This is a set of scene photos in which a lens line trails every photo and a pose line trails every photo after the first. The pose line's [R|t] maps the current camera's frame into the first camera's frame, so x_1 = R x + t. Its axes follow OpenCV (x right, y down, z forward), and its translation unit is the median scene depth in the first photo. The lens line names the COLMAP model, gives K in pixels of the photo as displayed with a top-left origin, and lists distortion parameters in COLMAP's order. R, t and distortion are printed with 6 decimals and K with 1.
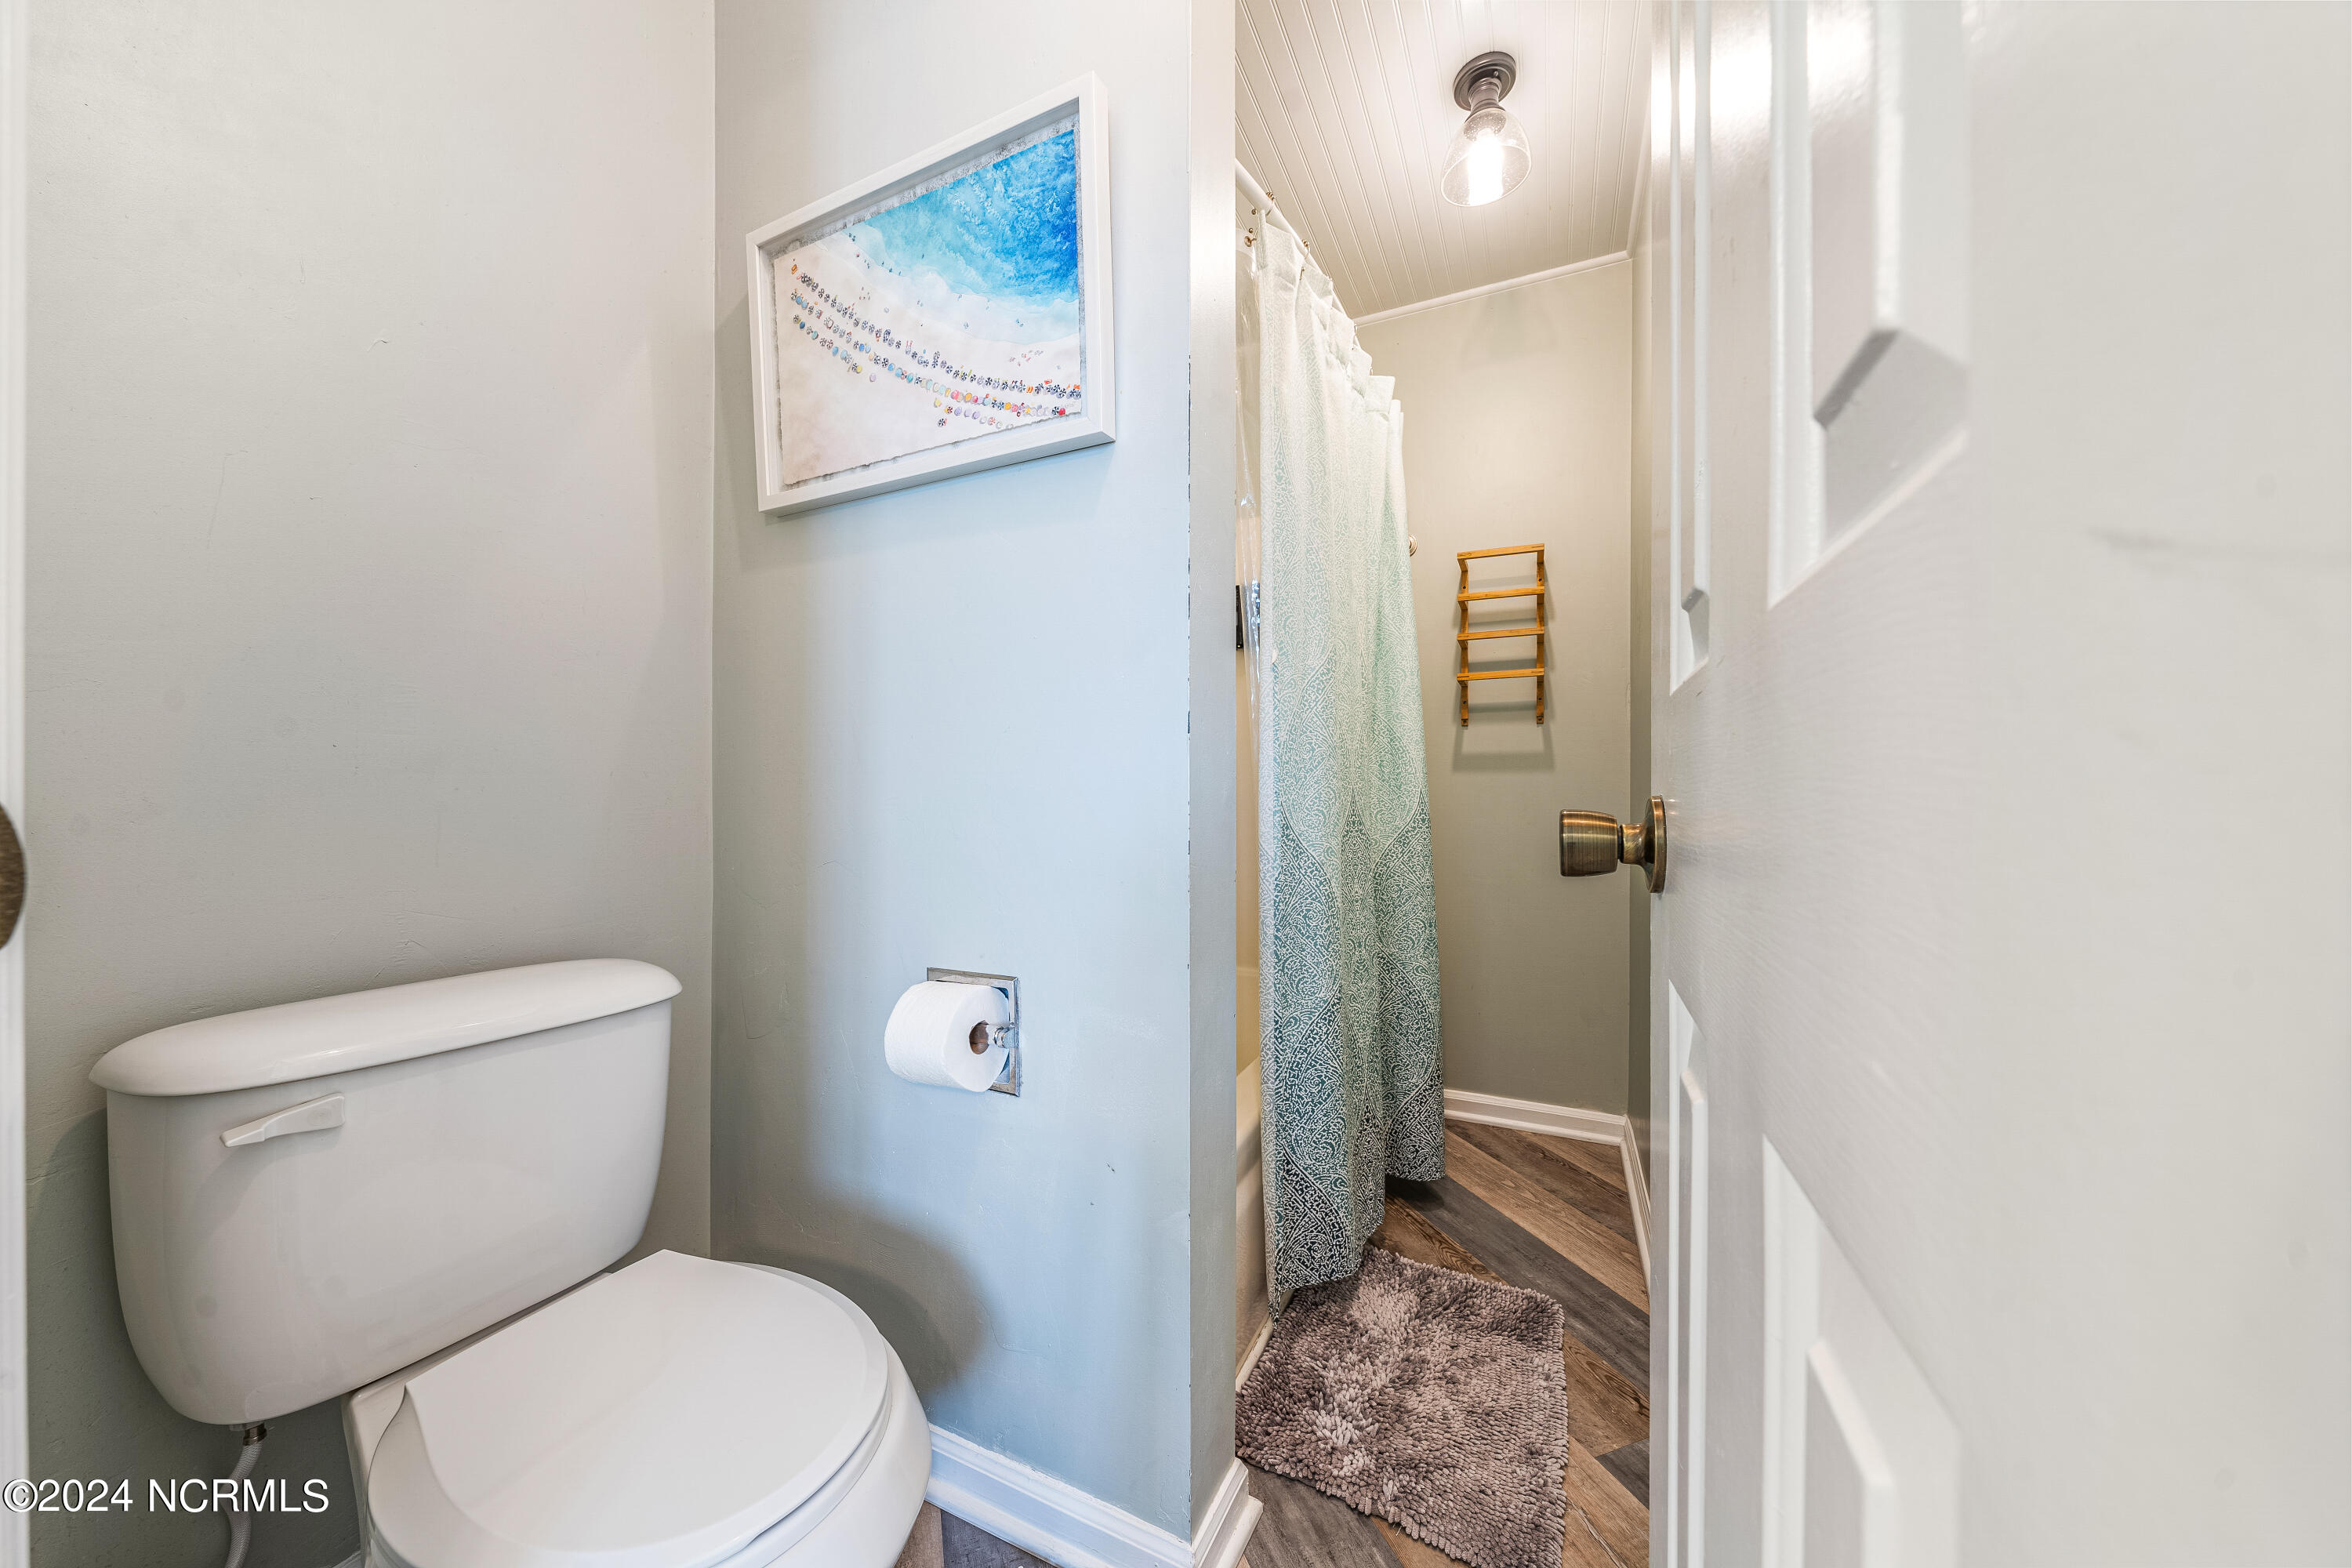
lens RADIAL K [[808.1, 0, 1175.3], [0, 808.1, 786.8], [0, 0, 1]] dist [-0.002645, 0.000370]
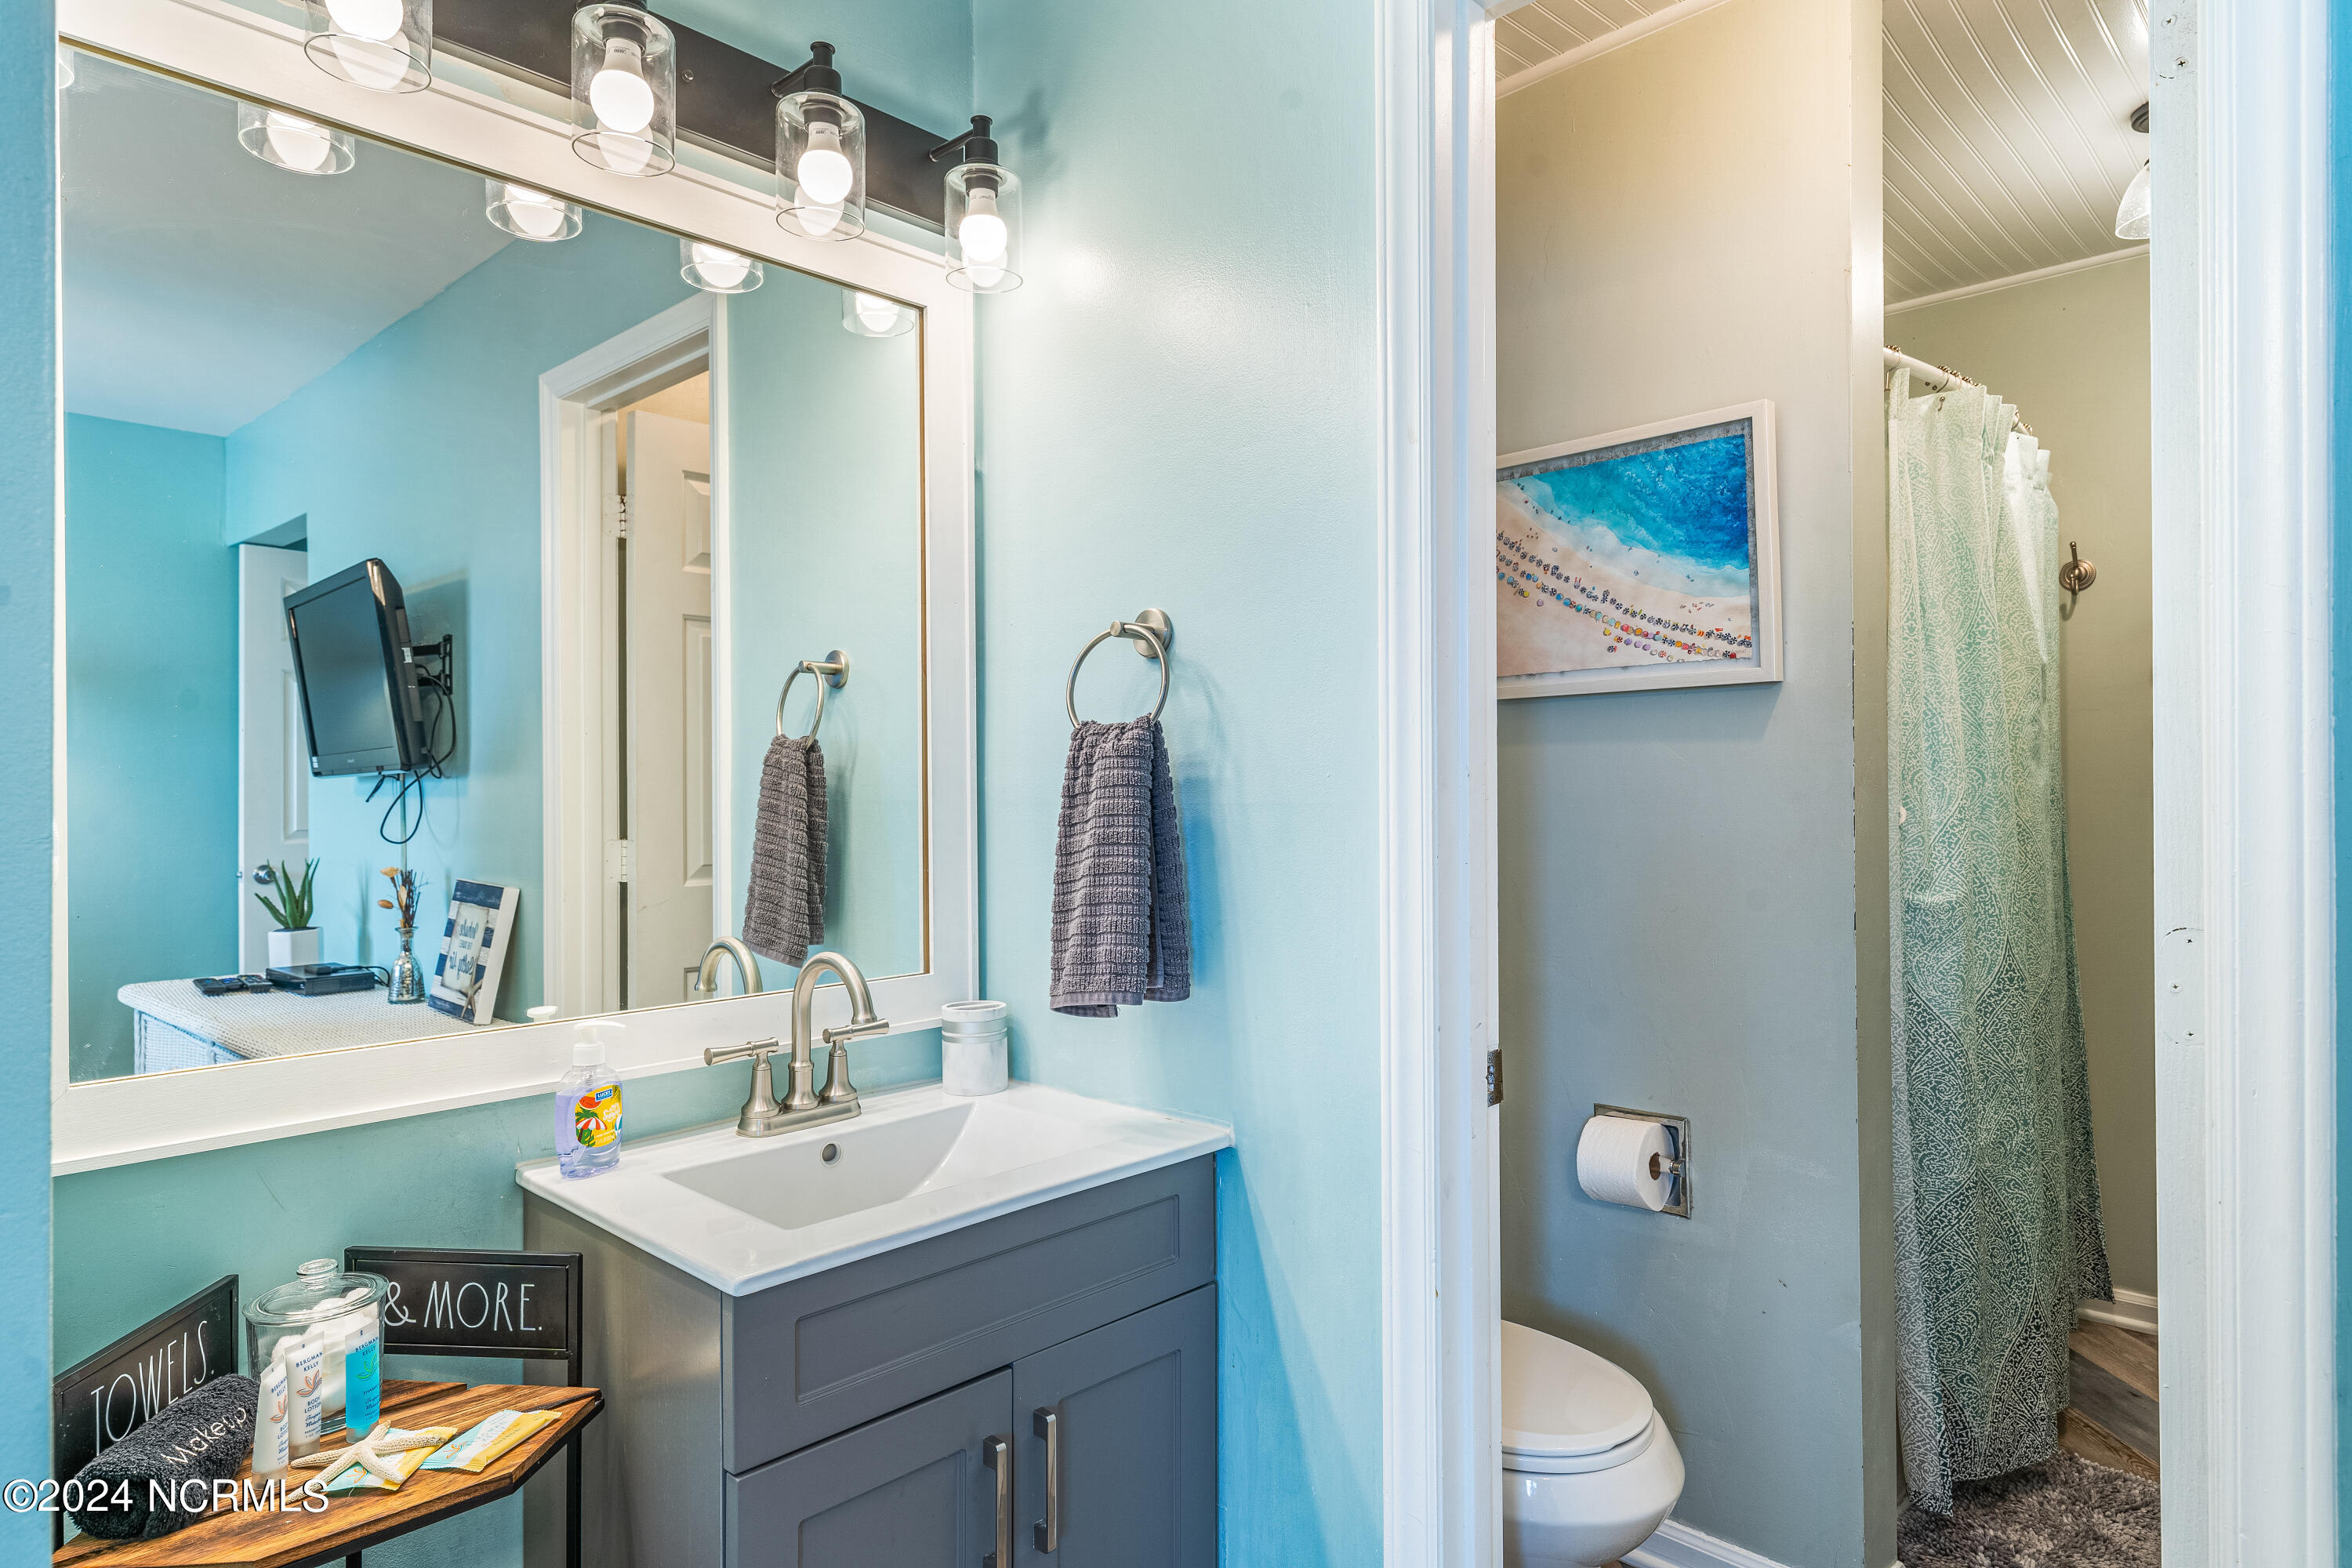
lens RADIAL K [[1346.9, 0, 1163.5], [0, 1346.9, 786.3], [0, 0, 1]] dist [-0.000501, -0.001064]
pose [[0.942609, -0.013475, -0.333628, -0.258368], [0.010642, 0.999890, -0.010318, -0.240130], [0.333730, 0.006176, 0.942648, -1.130118]]
